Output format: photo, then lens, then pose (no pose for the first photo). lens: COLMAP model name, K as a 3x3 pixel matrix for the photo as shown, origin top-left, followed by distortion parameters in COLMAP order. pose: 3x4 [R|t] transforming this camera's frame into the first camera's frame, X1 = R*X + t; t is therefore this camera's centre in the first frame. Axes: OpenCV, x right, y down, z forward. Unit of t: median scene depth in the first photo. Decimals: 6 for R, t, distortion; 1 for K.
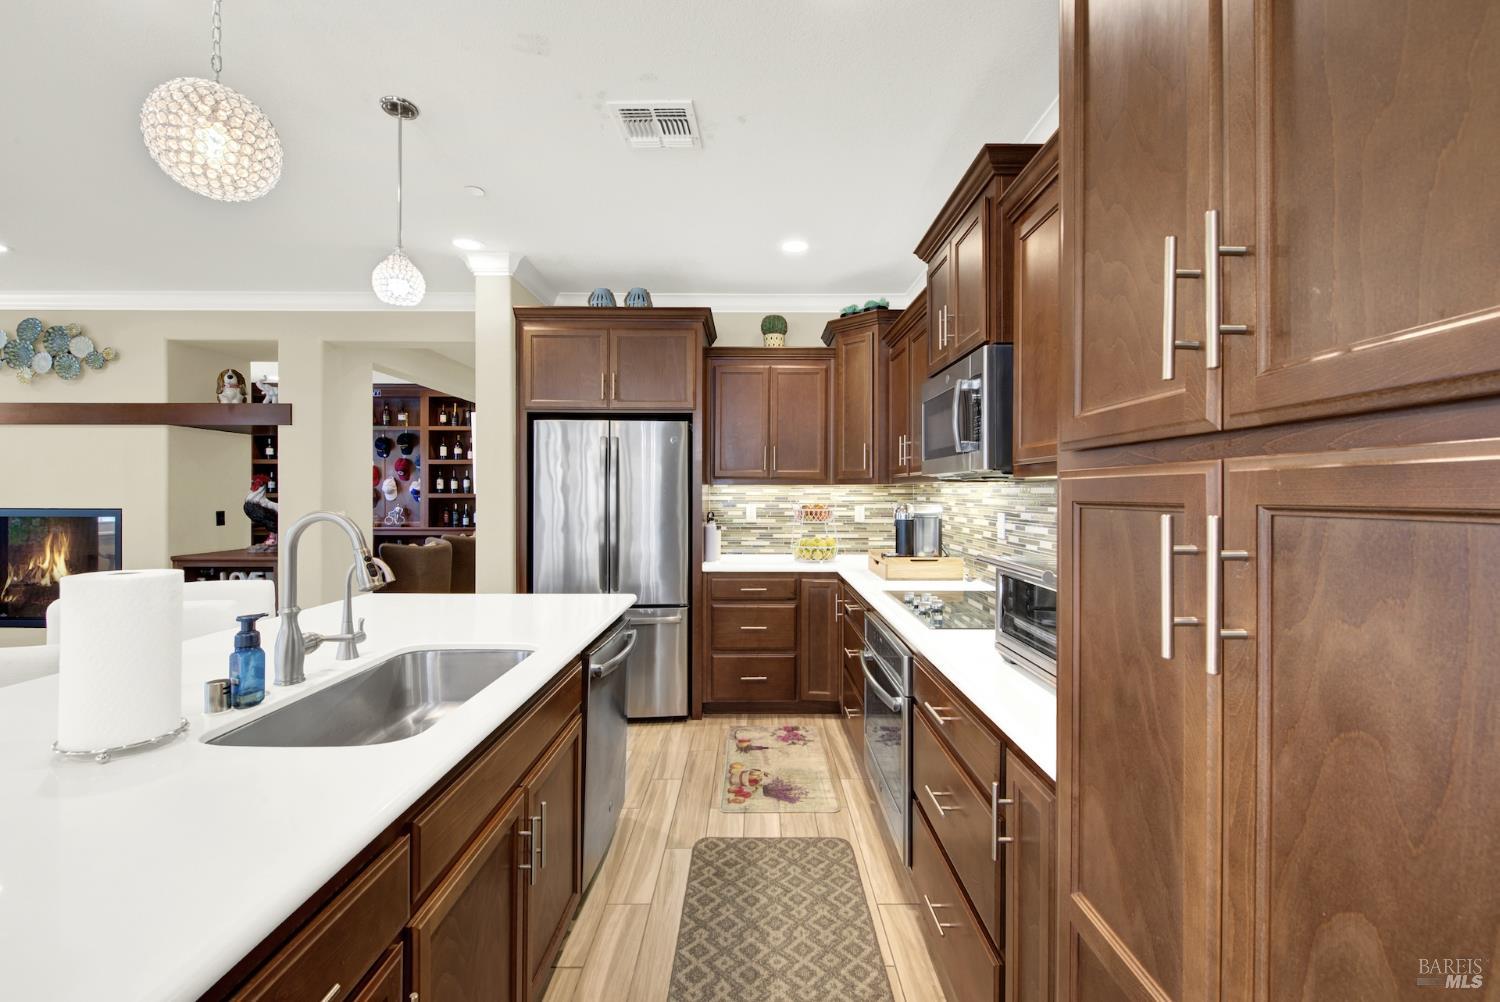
lens RADIAL K [[612.8, 0, 758.6], [0, 612.8, 498.4], [0, 0, 1]] dist [-0.002235, -0.001093]
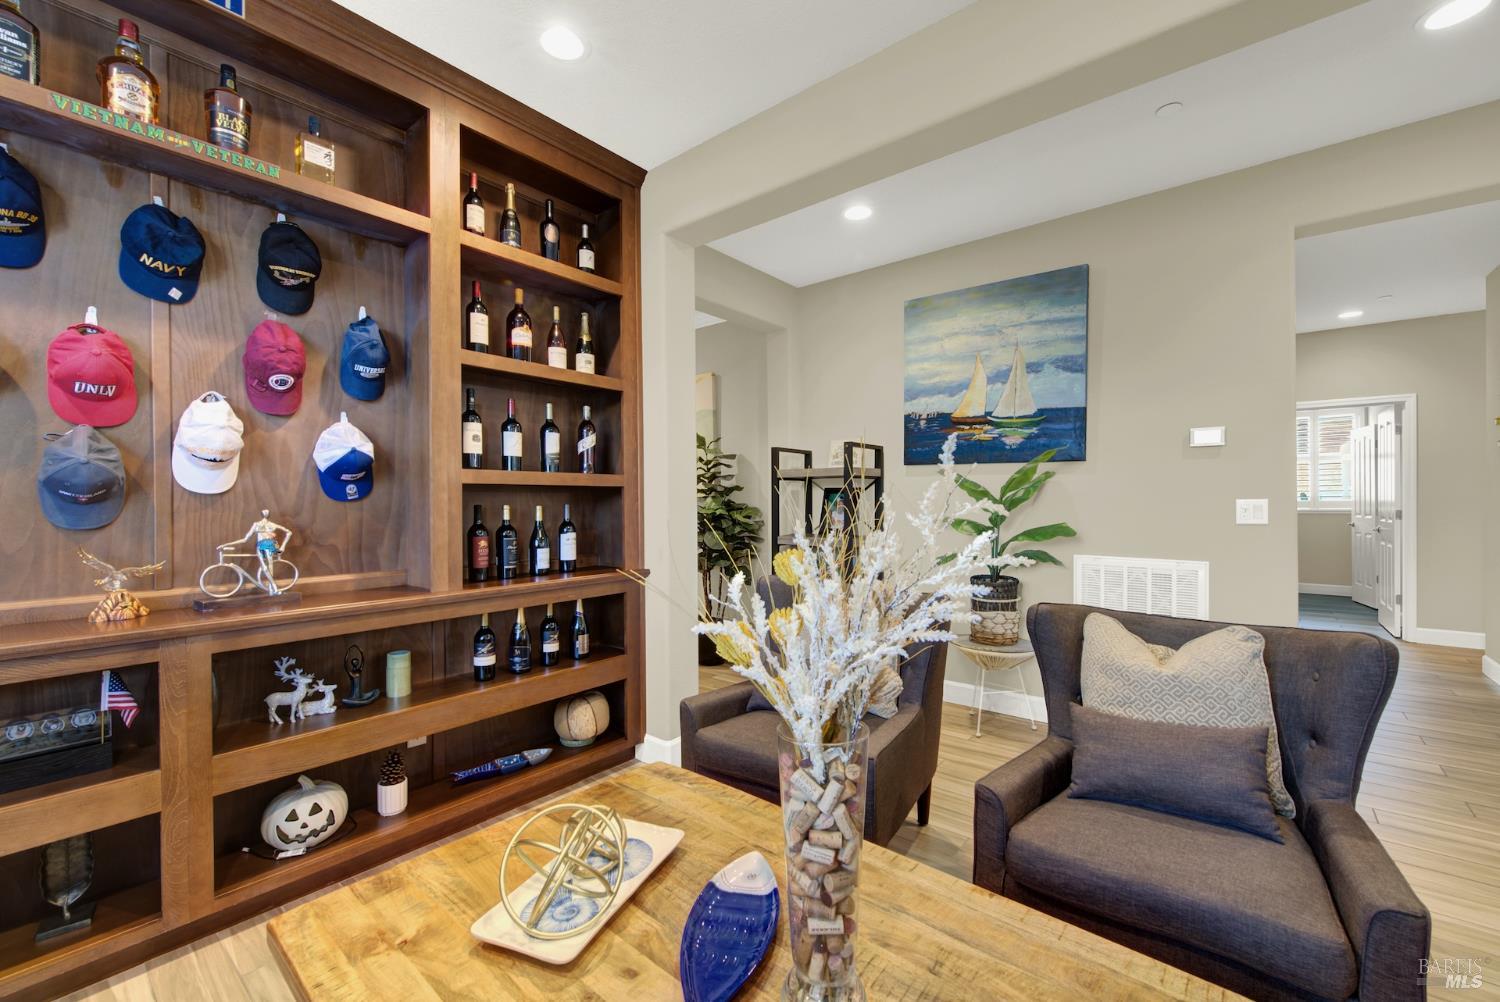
lens RADIAL K [[605.2, 0, 758.1], [0, 605.2, 504.5], [0, 0, 1]] dist [-0.002625, -0.000231]
pose [[0.641215, -0.008798, 0.767311, -1.439611], [0.016064, 0.999869, -0.001961, 0.024460], [-0.767193, 0.013584, 0.641272, 1.556831]]
